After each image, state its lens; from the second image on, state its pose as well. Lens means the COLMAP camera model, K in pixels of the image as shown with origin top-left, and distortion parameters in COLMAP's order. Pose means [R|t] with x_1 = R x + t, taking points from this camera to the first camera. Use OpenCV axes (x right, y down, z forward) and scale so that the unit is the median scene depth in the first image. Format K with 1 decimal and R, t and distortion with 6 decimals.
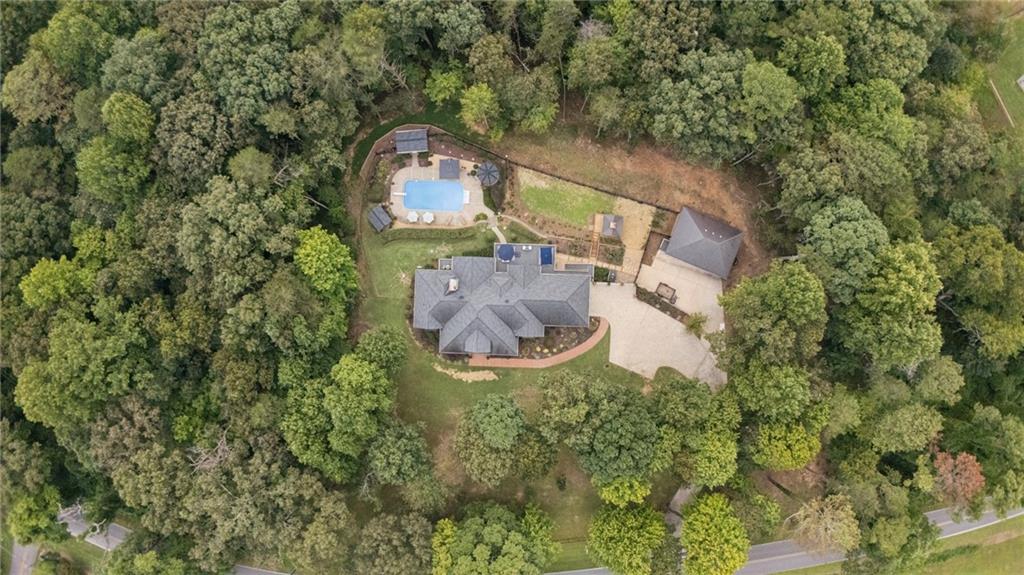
lens RADIAL K [[671.5, 0, 511.7], [0, 671.5, 274.3], [0, 0, 1]] dist [-0.160918, -0.000040]
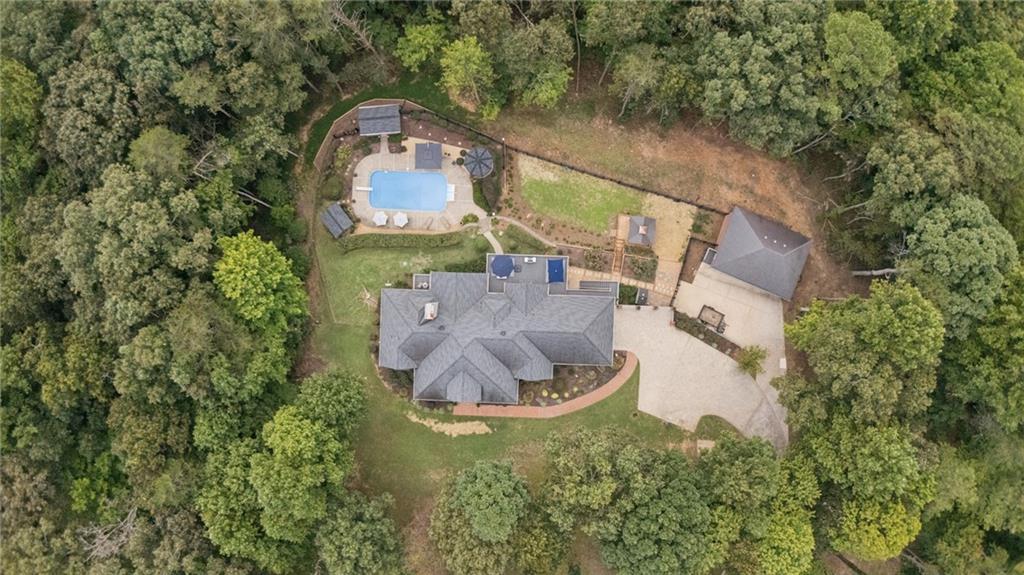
lens RADIAL K [[671.5, 0, 511.7], [0, 671.5, 274.3], [0, 0, 1]] dist [-0.160918, -0.000040]
pose [[0.999998, 0.001543, 0.001285, 0.001326], [-0.001543, 0.999999, 0.000485, -0.026955], [-0.001284, -0.000487, 0.999999, 0.279821]]
